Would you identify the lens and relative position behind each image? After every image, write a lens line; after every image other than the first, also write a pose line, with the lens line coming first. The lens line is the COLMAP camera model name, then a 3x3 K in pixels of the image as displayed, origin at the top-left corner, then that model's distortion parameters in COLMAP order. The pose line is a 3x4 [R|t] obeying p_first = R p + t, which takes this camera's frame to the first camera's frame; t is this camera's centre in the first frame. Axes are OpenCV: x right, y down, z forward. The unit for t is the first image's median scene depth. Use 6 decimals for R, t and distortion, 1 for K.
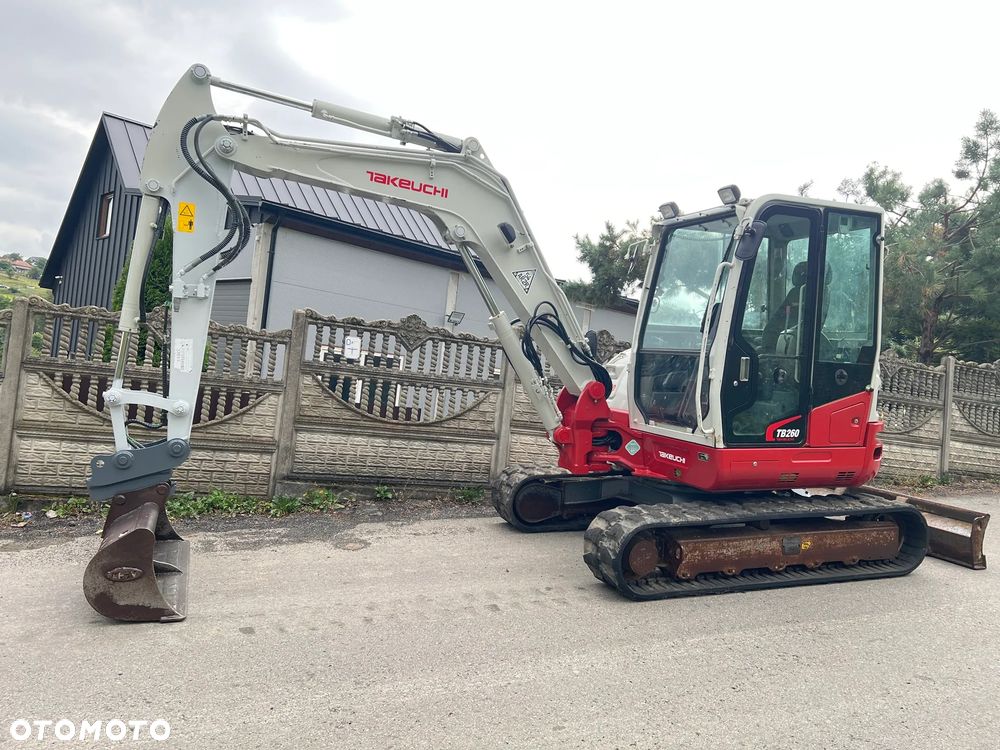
lens RADIAL K [[761.2, 0, 485.1], [0, 761.2, 374.1], [0, 0, 1]] dist [0.052172, -0.056308]
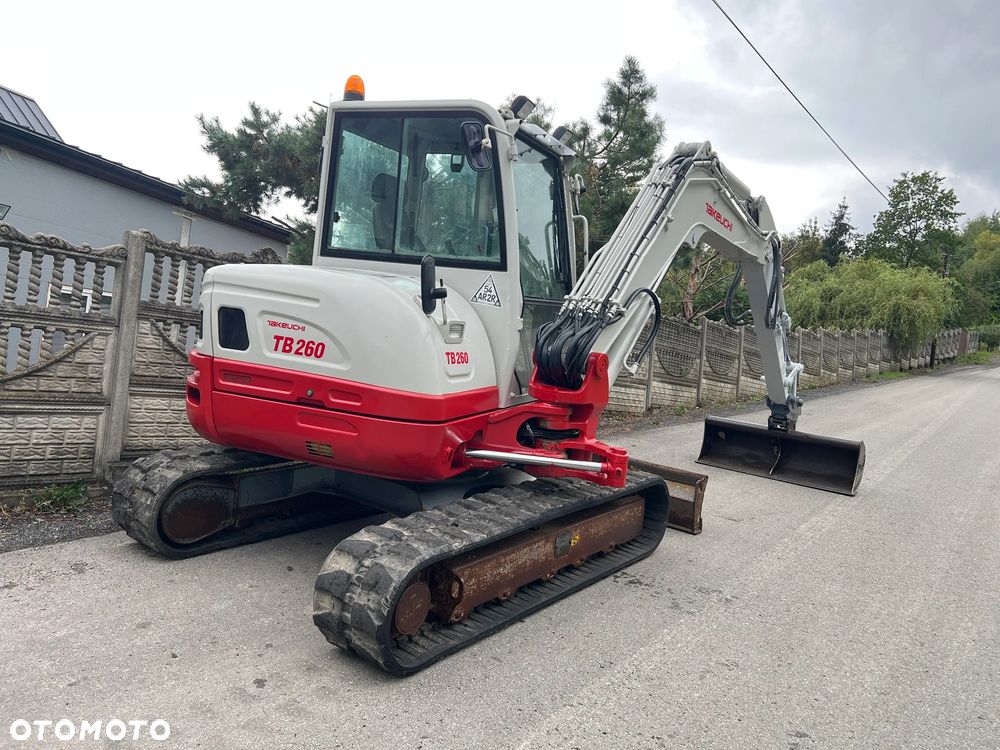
lens RADIAL K [[761.2, 0, 507.9], [0, 761.2, 367.0], [0, 0, 1]] dist [0.052172, -0.056308]
pose [[0.844535, -0.008770, 0.535428, -0.065268], [-0.040268, 0.995995, 0.079829, -0.018445], [-0.533984, -0.088979, 0.840799, 0.376514]]
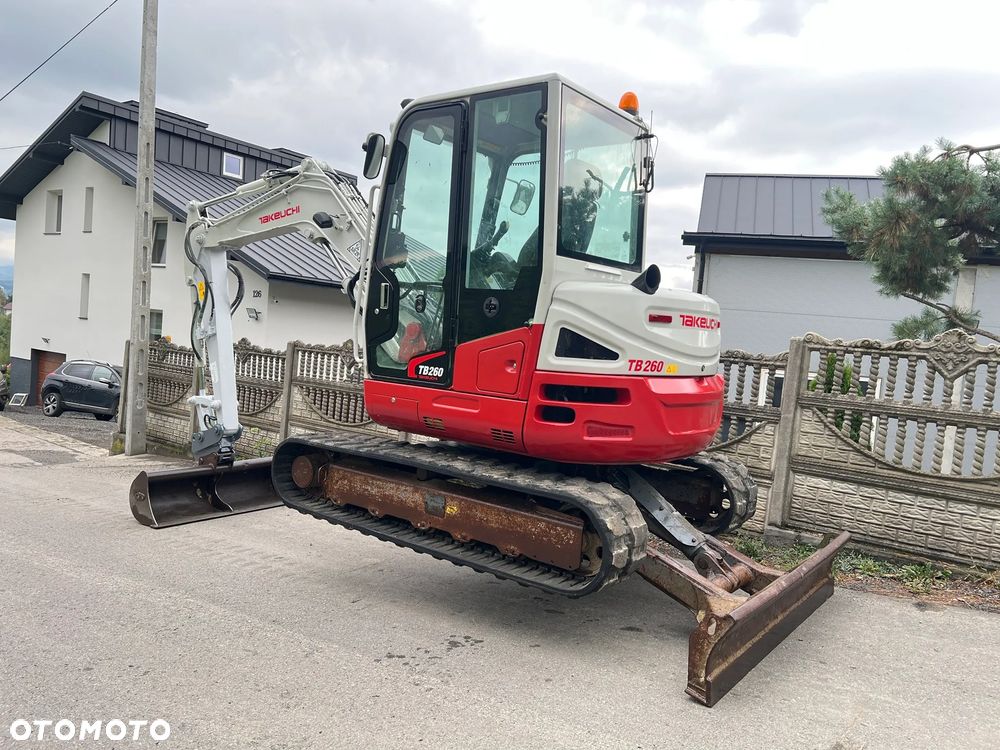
lens RADIAL K [[761.2, 0, 506.3], [0, 761.2, 377.8], [0, 0, 1]] dist [0.052172, -0.056308]
pose [[0.514967, -0.021025, -0.856952, 1.164496], [-0.020294, 0.999120, -0.036709, 0.035936], [0.856970, 0.036295, 0.514087, 0.619249]]
